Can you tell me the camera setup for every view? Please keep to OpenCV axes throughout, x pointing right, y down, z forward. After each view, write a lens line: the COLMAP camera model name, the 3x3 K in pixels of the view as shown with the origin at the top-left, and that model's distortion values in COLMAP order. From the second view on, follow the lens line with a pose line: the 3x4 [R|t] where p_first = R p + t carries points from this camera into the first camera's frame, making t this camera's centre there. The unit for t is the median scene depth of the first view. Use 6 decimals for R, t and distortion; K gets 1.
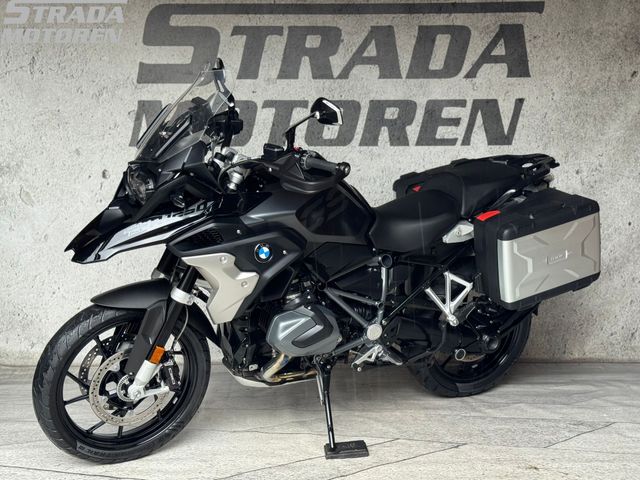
lens RADIAL K [[967.9, 0, 320.0], [0, 967.9, 240.0], [0, 0, 1]] dist [0.187879, -0.037664]
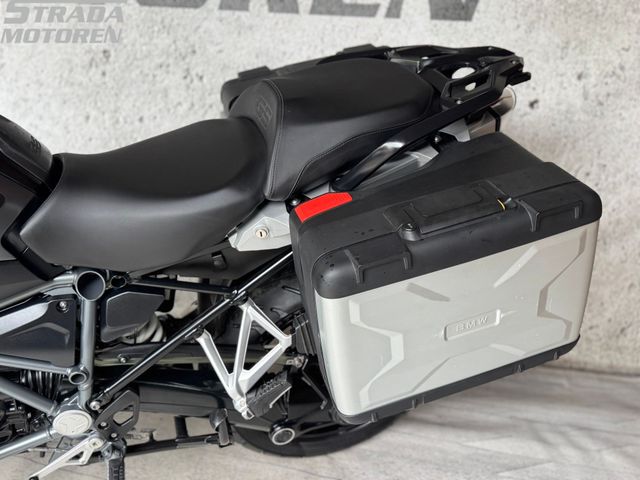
lens RADIAL K [[616.7, 0, 320.0], [0, 616.7, 240.0], [0, 0, 1]] dist [0.012717, -0.006013]
pose [[0.987024, 0.095093, -0.129386, 0.222139], [-0.057662, 0.961940, 0.267108, -0.086652], [0.149861, -0.256181, 0.954941, 0.799467]]
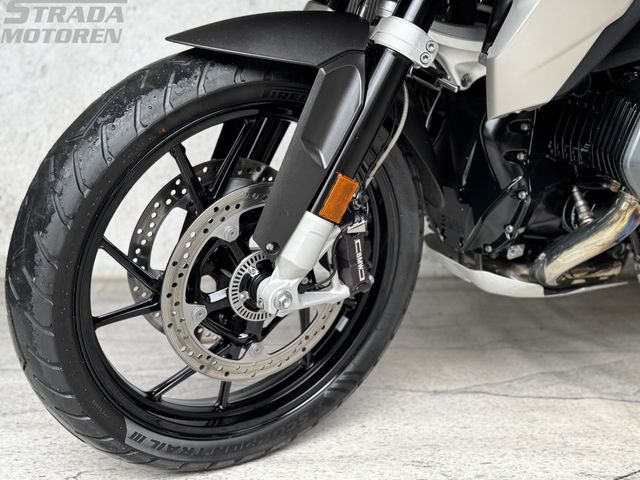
lens RADIAL K [[777.4, 0, 320.0], [0, 777.4, 240.0], [0, 0, 1]] dist [0.135450, -0.021292]
pose [[0.998205, 0.006258, 0.059566, -0.185699], [-0.007518, 0.999752, 0.020958, 0.123438], [-0.059420, -0.021369, 0.998004, 0.673995]]
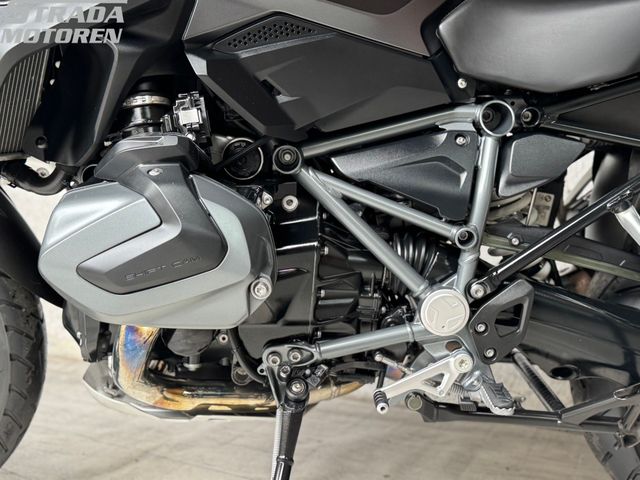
lens RADIAL K [[777.4, 0, 320.0], [0, 777.4, 240.0], [0, 0, 1]] dist [0.135450, -0.021292]
pose [[0.901847, 0.060088, -0.427857, 0.146203], [-0.109882, 0.989619, -0.092631, 0.106934], [0.417849, 0.130553, 0.899087, 0.764361]]
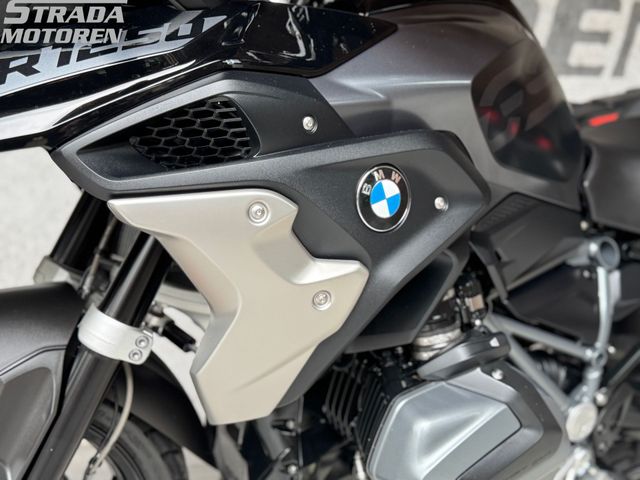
lens RADIAL K [[777.4, 0, 320.0], [0, 777.4, 240.0], [0, 0, 1]] dist [0.135450, -0.021292]
pose [[0.996860, 0.018808, 0.076924, -0.090809], [-0.015541, 0.998960, -0.042857, 0.034719], [-0.077650, 0.041527, 0.996115, 0.705742]]
